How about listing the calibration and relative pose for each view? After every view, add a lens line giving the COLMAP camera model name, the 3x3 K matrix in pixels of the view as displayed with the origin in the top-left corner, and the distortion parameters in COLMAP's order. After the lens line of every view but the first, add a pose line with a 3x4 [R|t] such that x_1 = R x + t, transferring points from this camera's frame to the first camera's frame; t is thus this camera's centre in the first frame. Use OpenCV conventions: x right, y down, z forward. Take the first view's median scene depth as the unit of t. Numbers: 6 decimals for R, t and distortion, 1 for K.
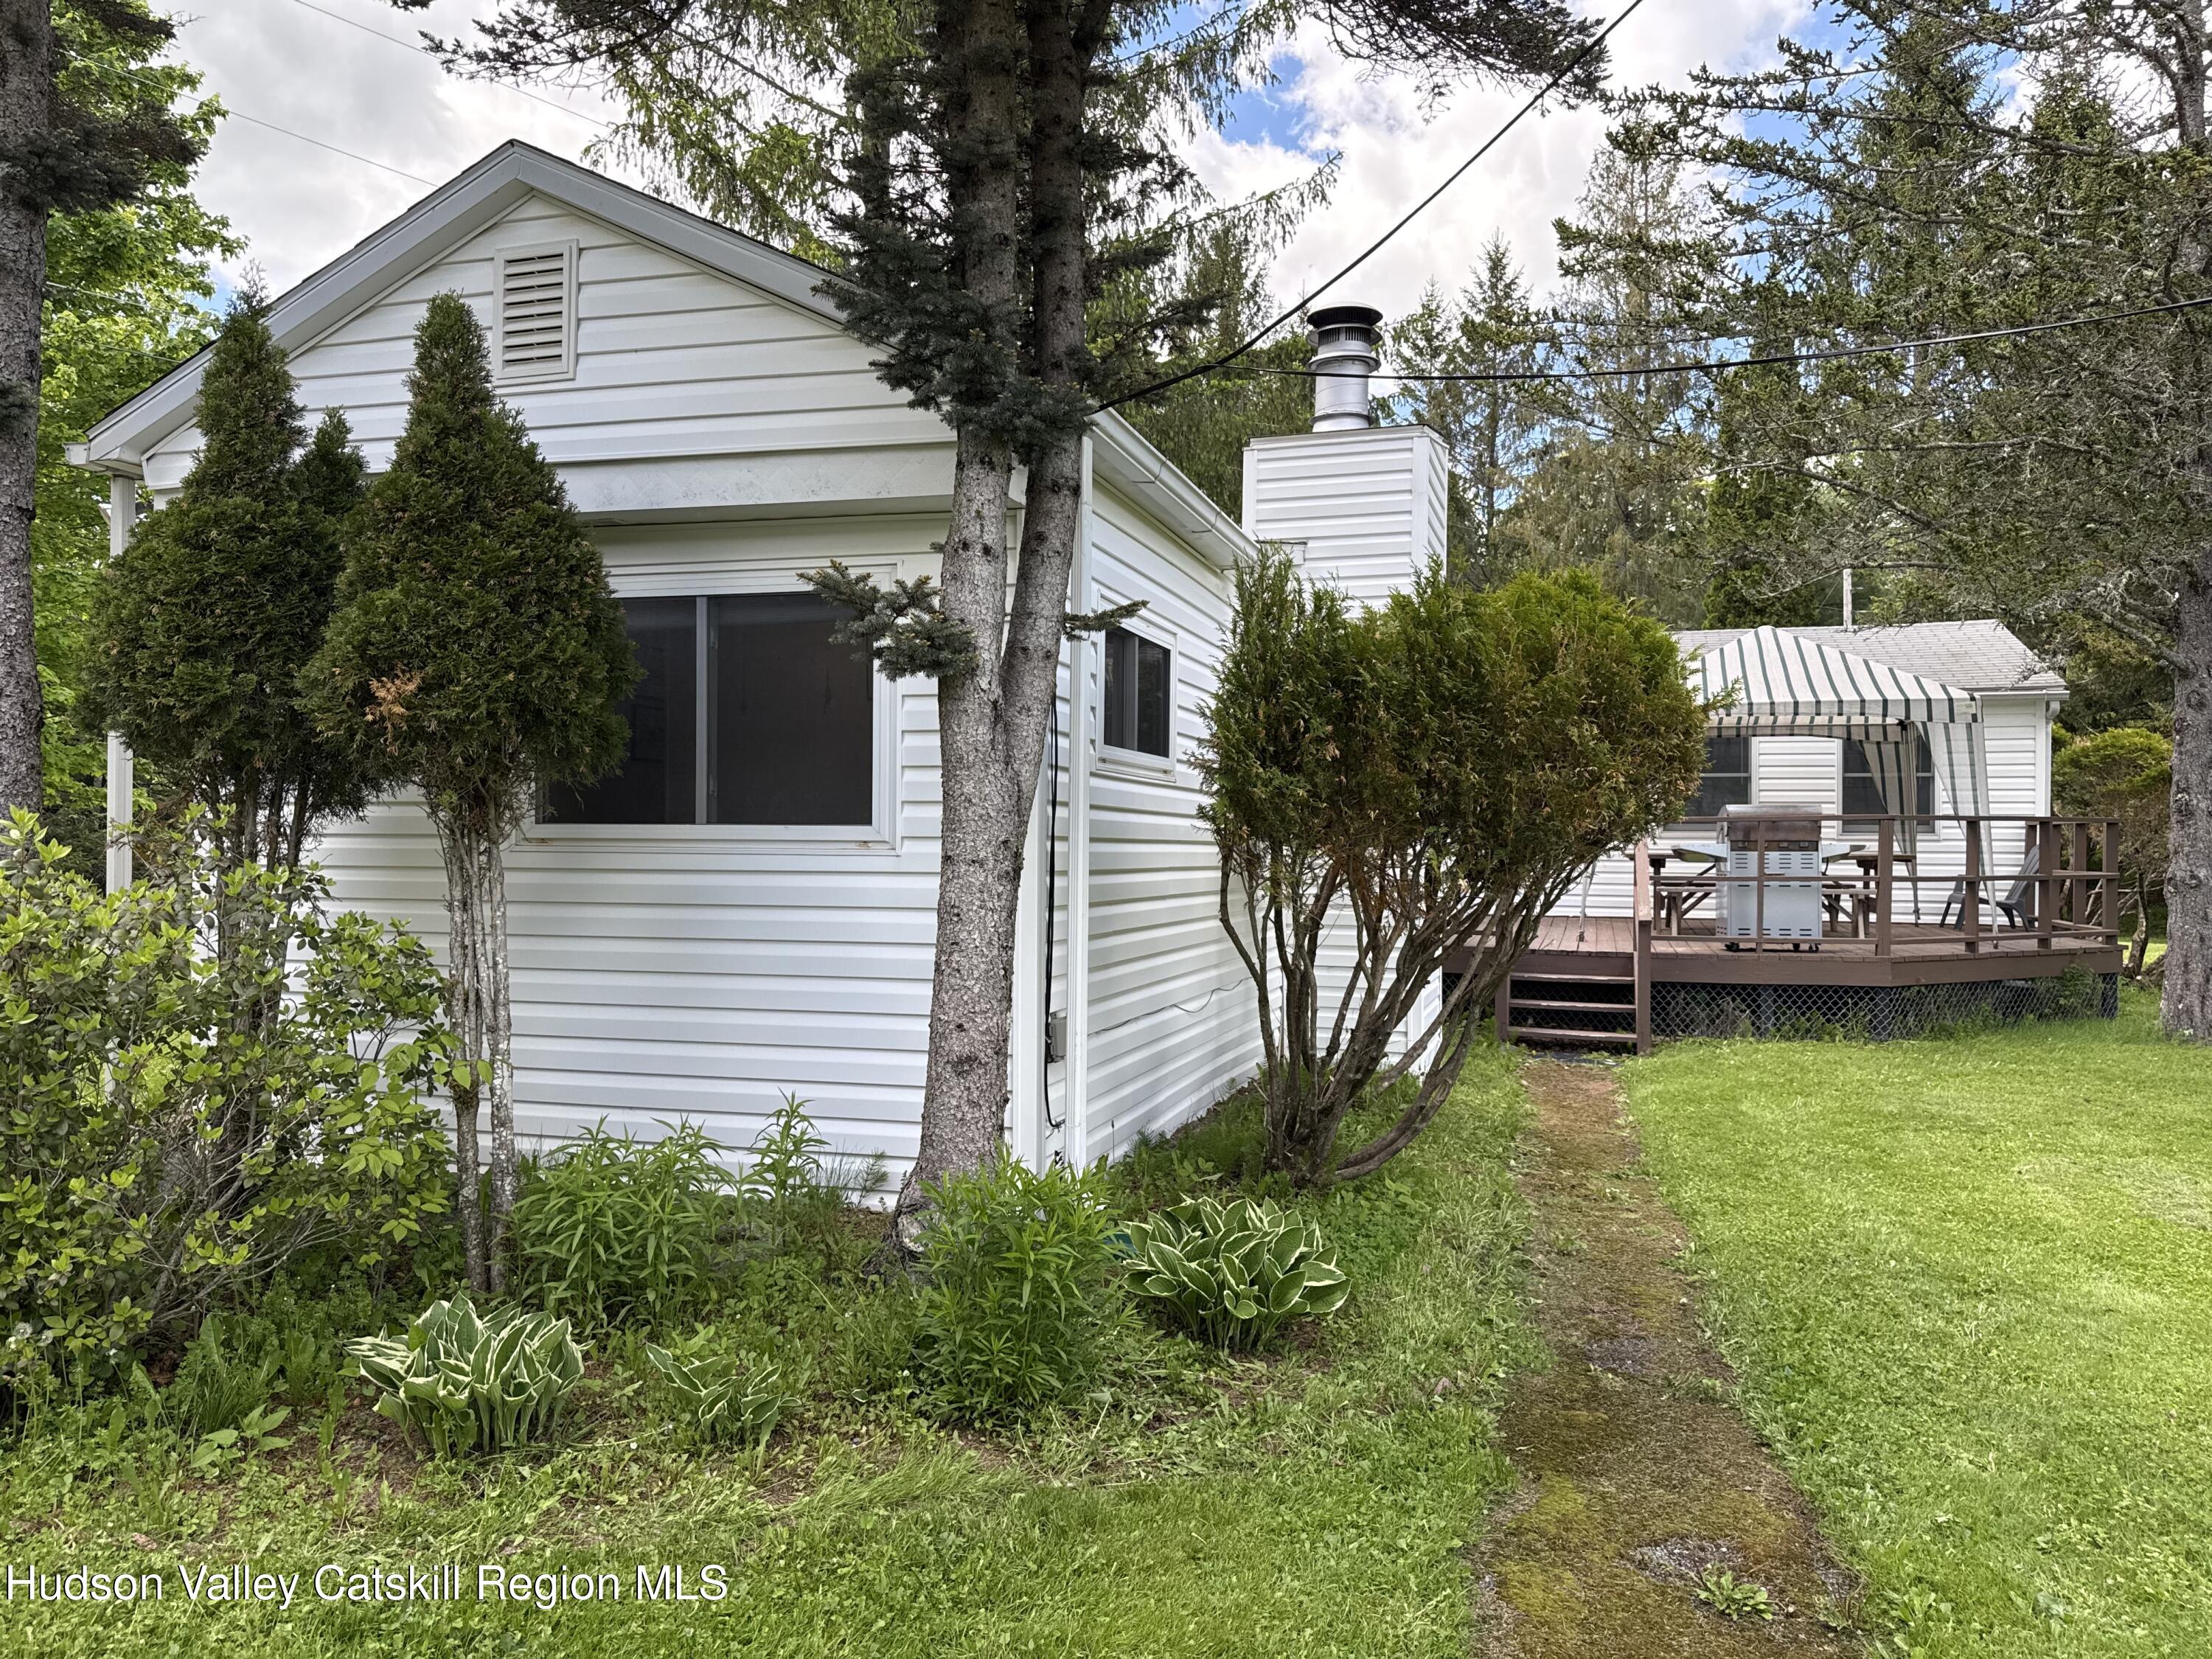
lens RADIAL K [[1550.1, 0, 1112.8], [0, 1550.1, 828.2], [0, 0, 1]] dist [0.037564, -0.011964]
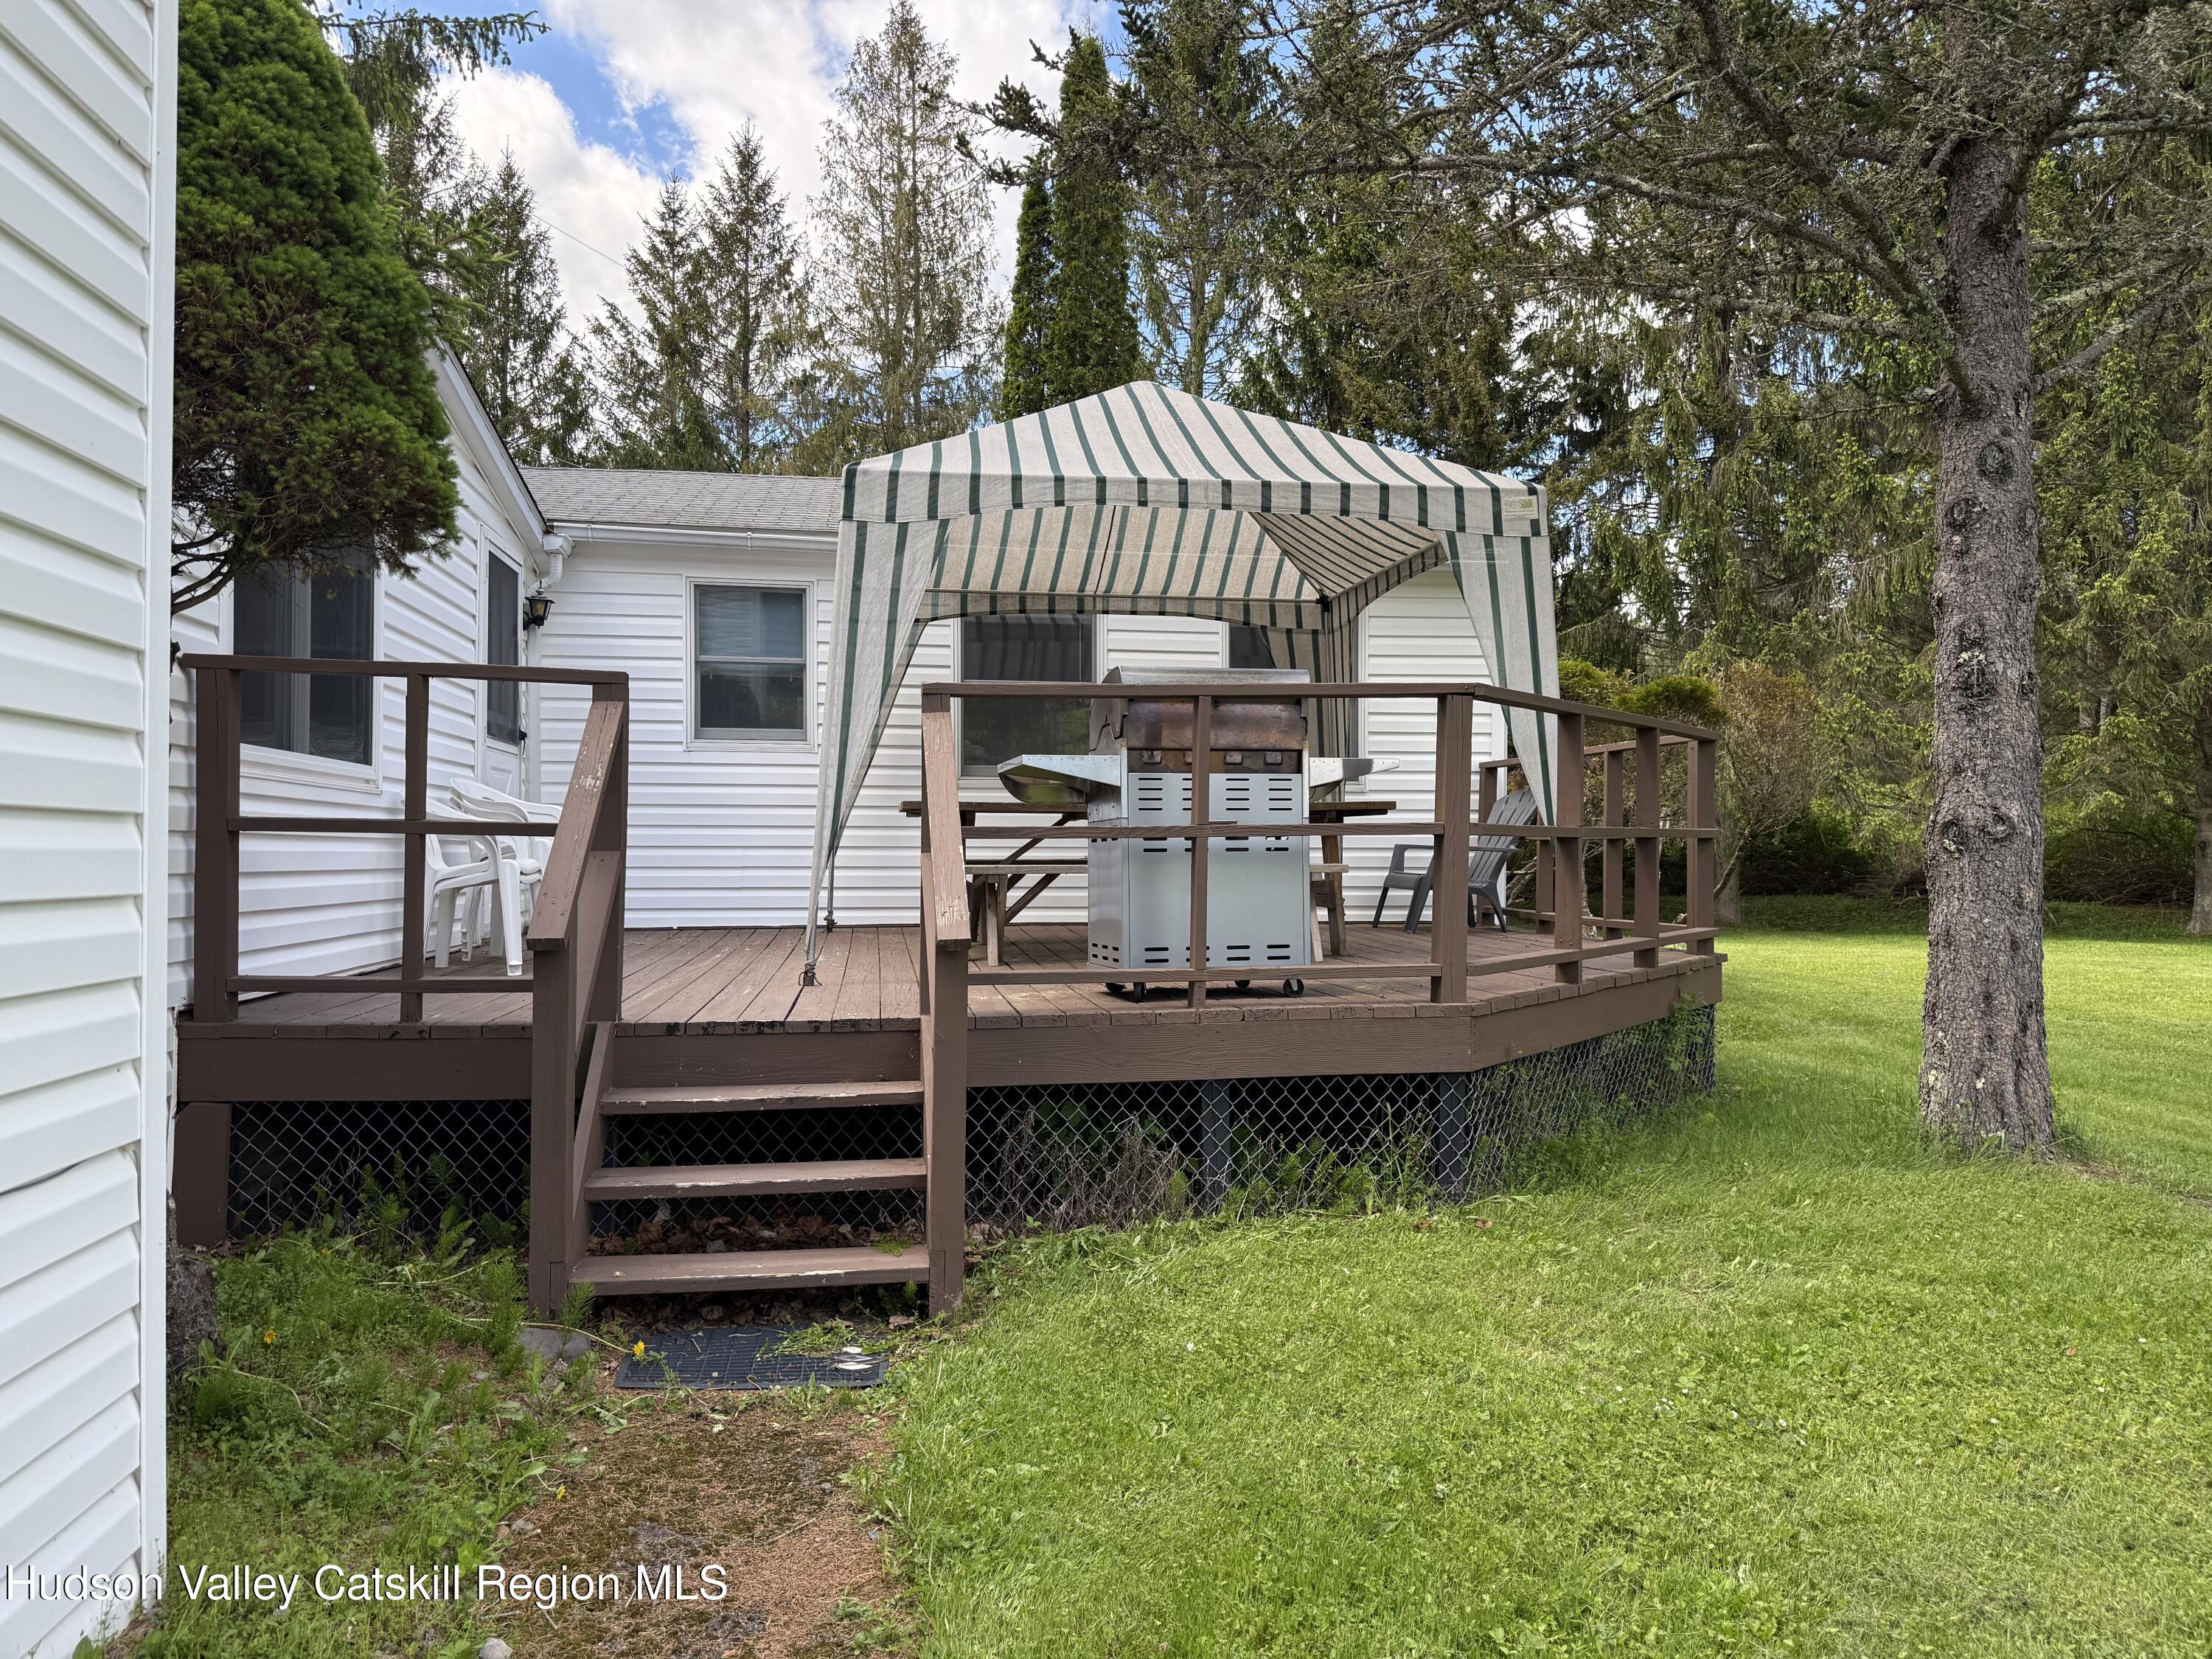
lens RADIAL K [[1550.1, 0, 1107.4], [0, 1550.1, 825.2], [0, 0, 1]] dist [0.037564, -0.011964]
pose [[0.898435, 0.001514, 0.439104, 0.196630], [0.000585, 0.999989, -0.004644, 0.030887], [-0.439106, 0.004429, 0.898424, 0.601904]]
